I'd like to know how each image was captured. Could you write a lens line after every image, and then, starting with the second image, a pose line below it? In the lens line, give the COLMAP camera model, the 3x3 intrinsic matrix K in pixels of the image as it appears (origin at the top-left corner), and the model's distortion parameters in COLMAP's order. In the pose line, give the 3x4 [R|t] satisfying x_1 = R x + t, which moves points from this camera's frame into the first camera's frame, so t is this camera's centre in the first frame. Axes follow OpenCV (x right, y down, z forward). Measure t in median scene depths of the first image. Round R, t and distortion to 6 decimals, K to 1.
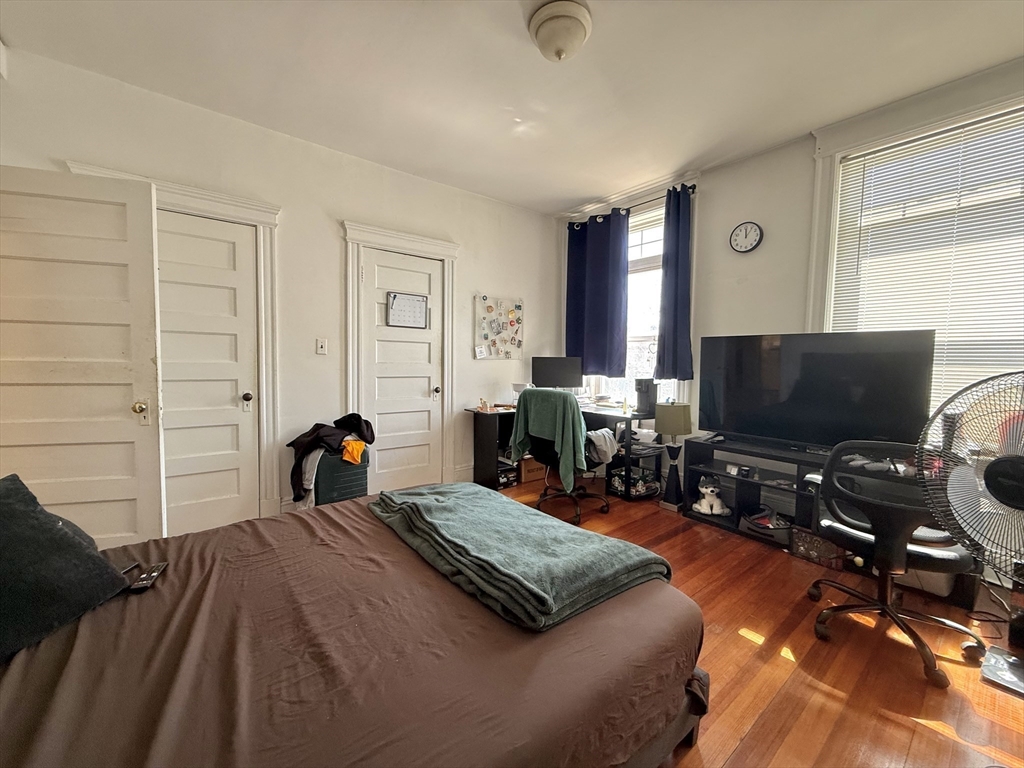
lens RADIAL K [[407.6, 0, 508.1], [0, 407.6, 381.4], [0, 0, 1]] dist [0.001422, 0.000897]
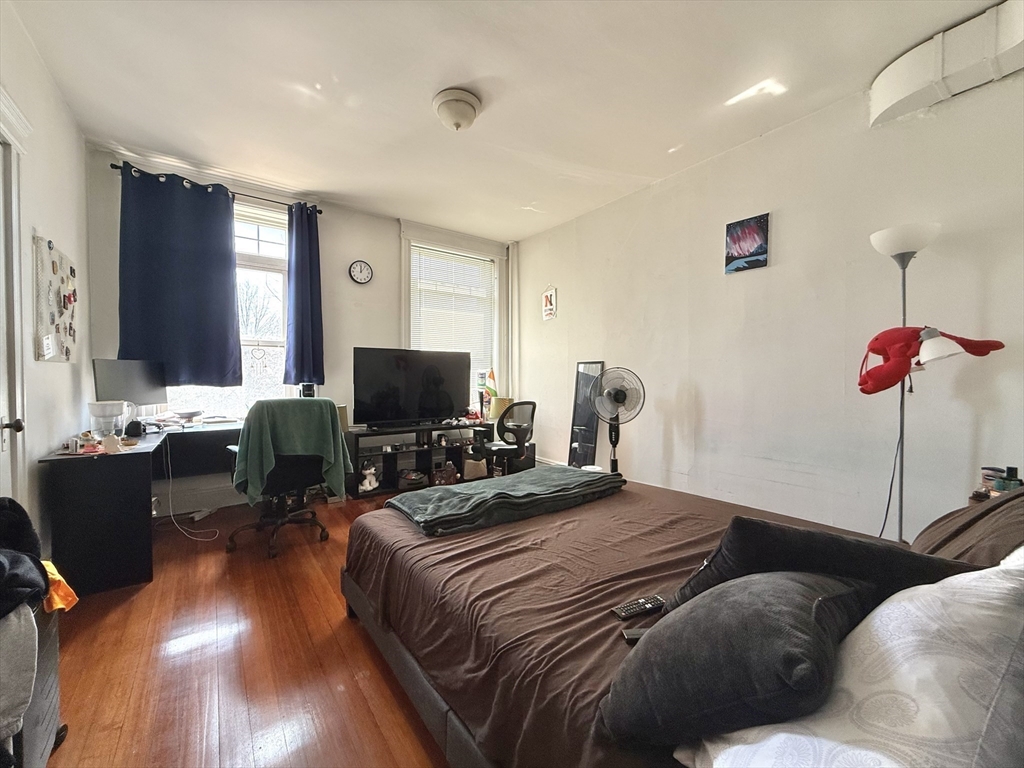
lens RADIAL K [[407.6, 0, 507.5], [0, 407.6, 382.9], [0, 0, 1]] dist [0.001422, 0.000897]
pose [[0.050072, -0.030282, 0.998286, -0.609319], [0.052692, 0.998228, 0.027638, -0.011246], [-0.997355, 0.051218, 0.051579, 0.425506]]
